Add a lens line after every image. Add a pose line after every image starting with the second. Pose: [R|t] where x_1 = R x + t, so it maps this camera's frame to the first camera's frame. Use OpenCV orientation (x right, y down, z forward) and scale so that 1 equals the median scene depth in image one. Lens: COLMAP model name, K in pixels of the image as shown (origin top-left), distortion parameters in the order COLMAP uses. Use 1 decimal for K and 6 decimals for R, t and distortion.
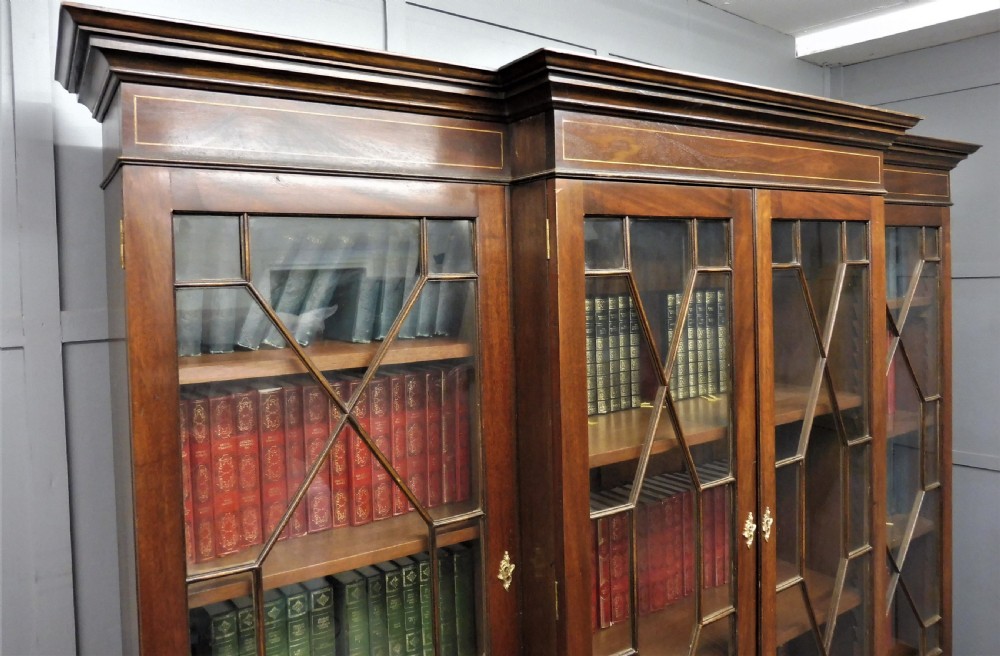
lens RADIAL K [[733.1, 0, 506.3], [0, 733.1, 283.4], [0, 0, 1]] dist [-0.039874, 0.006189]
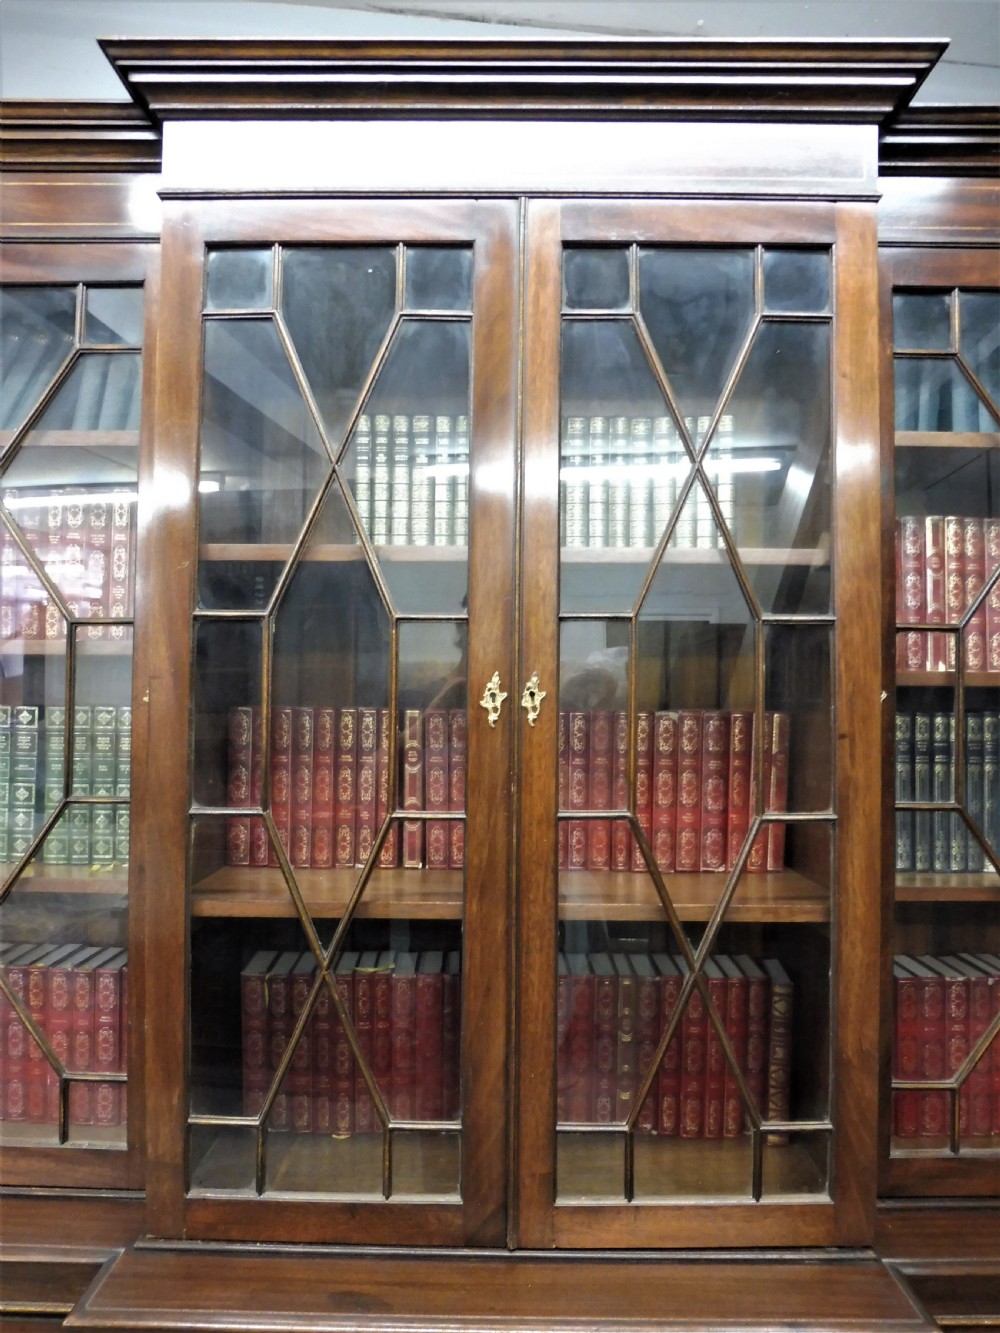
lens RADIAL K [[961.8, 0, 496.3], [0, 961.8, 674.7], [0, 0, 1]] dist [-0.049217, 0.023867]
pose [[0.828716, 0.018668, -0.559358, 0.897161], [-0.043264, 0.998590, -0.030771, 0.374150], [0.557995, 0.049700, 0.828355, 0.297662]]
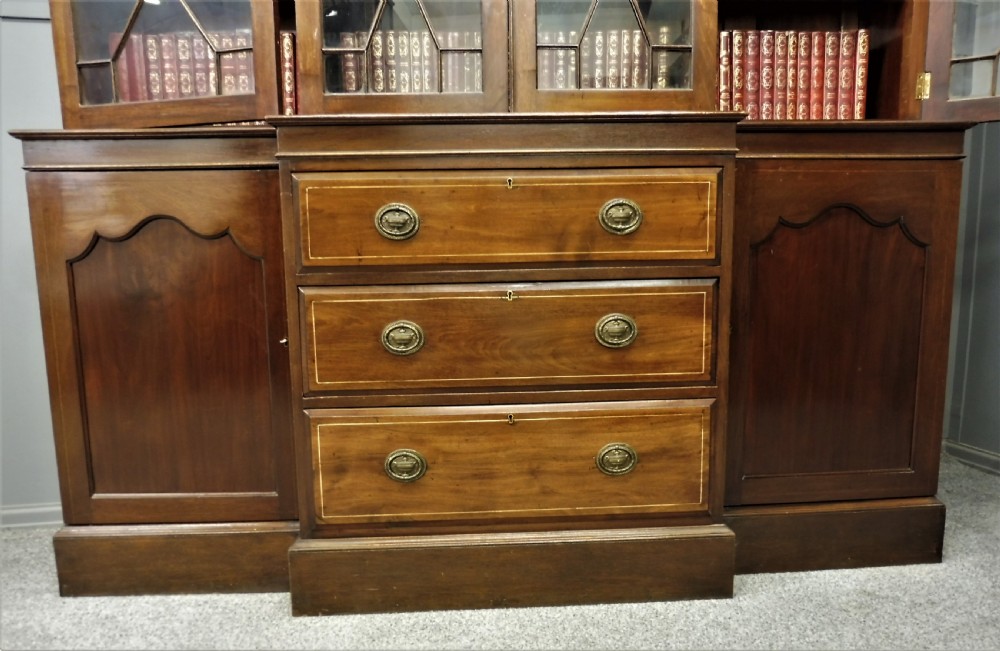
lens RADIAL K [[707.8, 0, 496.4], [0, 707.8, 377.7], [0, 0, 1]] dist [-0.034234, 0.009100]
pose [[0.856416, 0.090261, -0.508335, 1.043555], [-0.017077, 0.989013, 0.146842, 1.181314], [0.516004, -0.117077, 0.848547, -0.008096]]
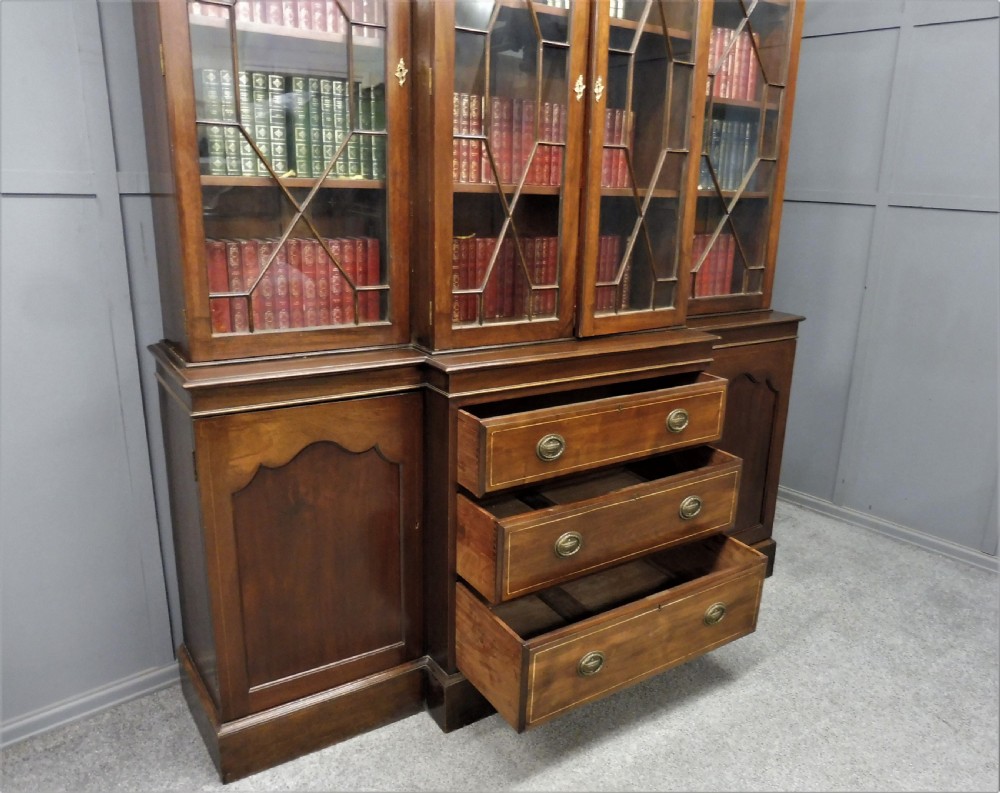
lens RADIAL K [[803.7, 0, 550.4], [0, 803.7, 420.3], [0, 0, 1]] dist [-0.039161, 0.010417]
pose [[0.997089, 0.050866, 0.056797, 0.239996], [-0.064307, 0.961258, 0.268044, 0.599541], [-0.040963, -0.270916, 0.961731, -0.751788]]
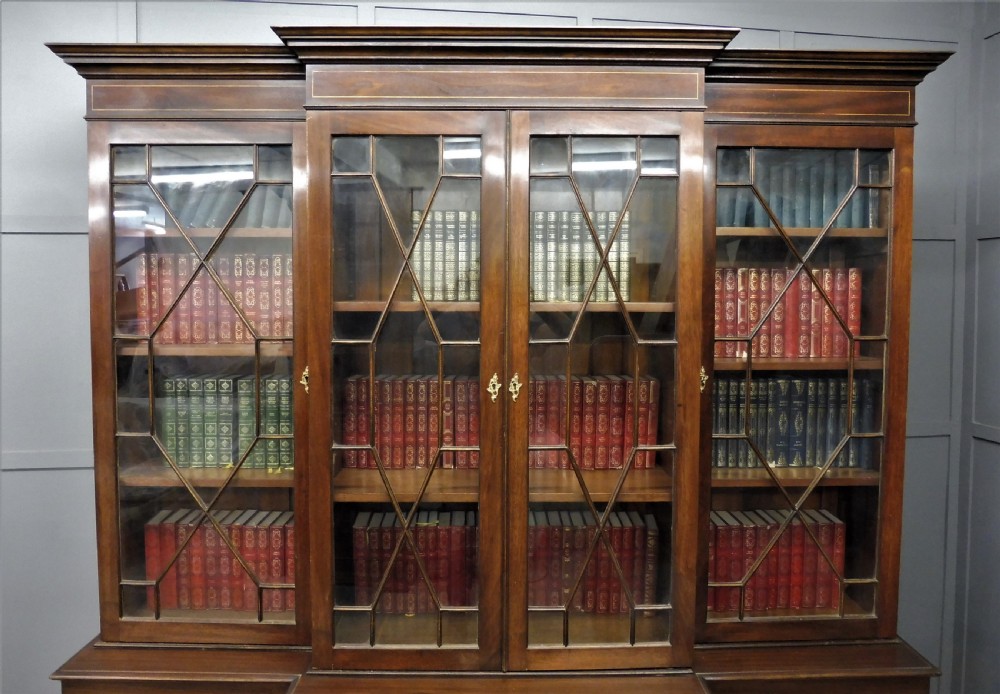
lens RADIAL K [[721.7, 0, 503.5], [0, 721.7, 322.1], [0, 0, 1]] dist [-0.036998, -0.007634]
pose [[0.840685, 0.052348, -0.538988, 1.092197], [-0.038092, 0.998568, 0.037569, 0.197502], [0.540182, -0.011053, 0.841475, -0.028714]]
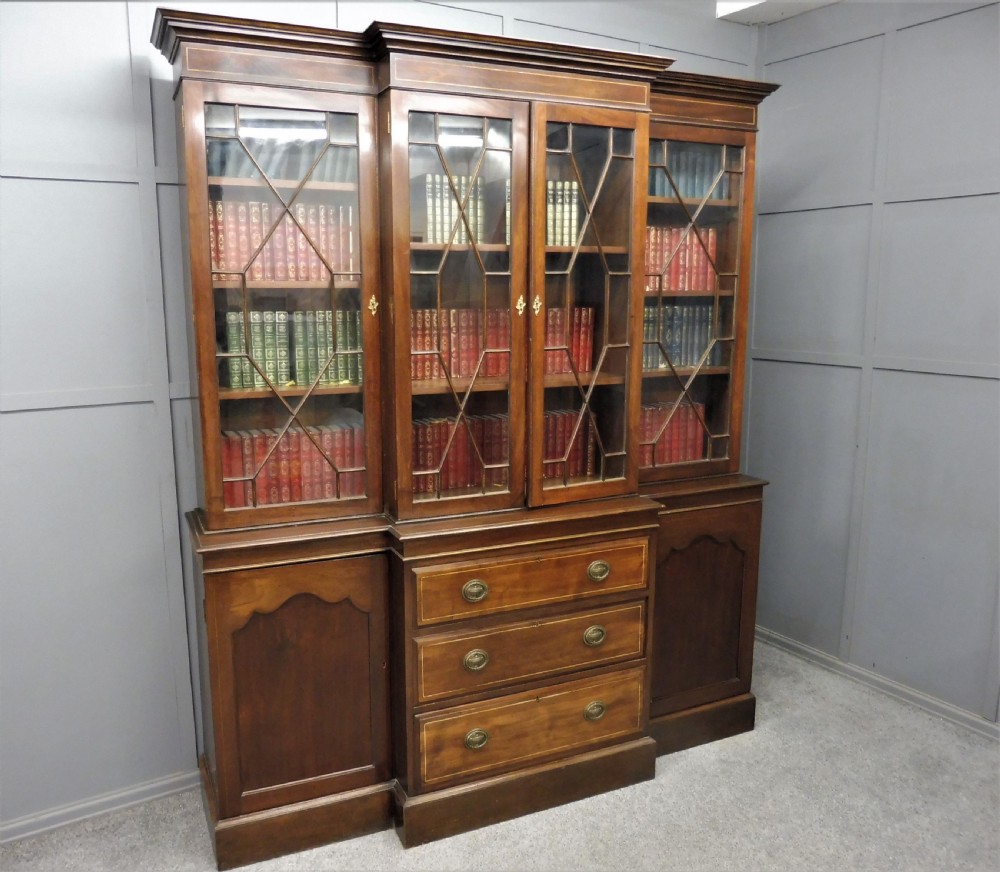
lens RADIAL K [[858.0, 0, 486.8], [0, 858.0, 442.2], [0, 0, 1]] dist [-0.031040, -0.011500]
pose [[0.986619, 0.054879, -0.153528, 0.638988], [-0.029673, 0.986363, 0.161890, 0.361571], [0.160318, -0.155168, 0.974793, -1.170941]]
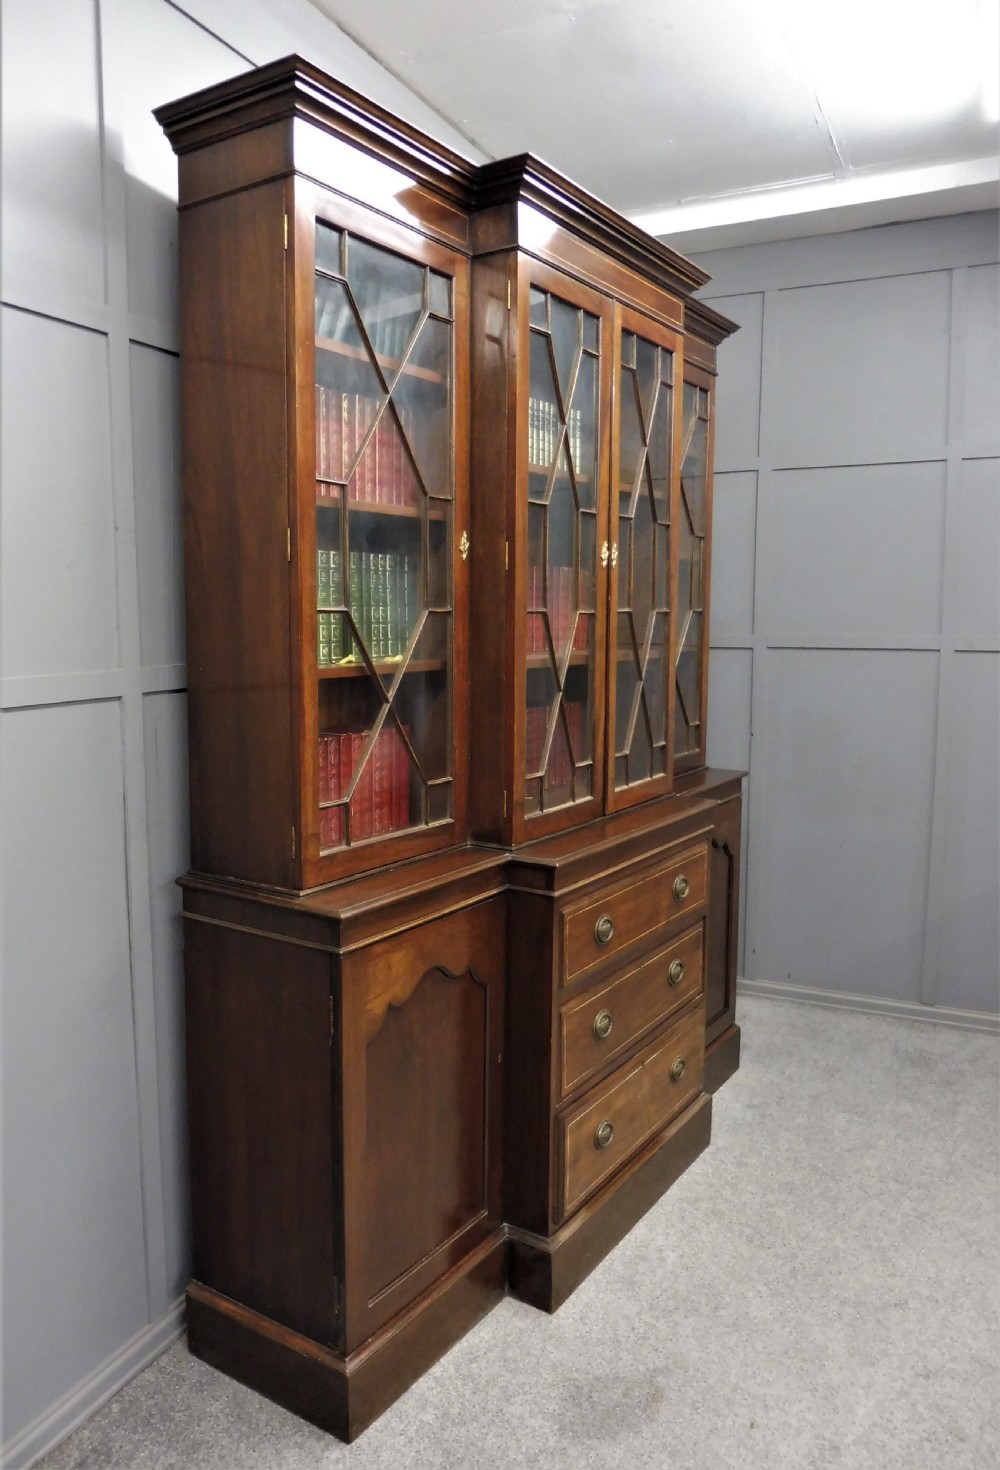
lens RADIAL K [[1098.0, 0, 448.8], [0, 1098.0, 730.2], [0, 0, 1]] dist [-0.037043, 0.010843]
pose [[0.927259, -0.012775, 0.374203, -0.771018], [-0.017863, 0.996770, 0.078293, 0.557116], [-0.373994, -0.079282, 0.924036, -0.885694]]
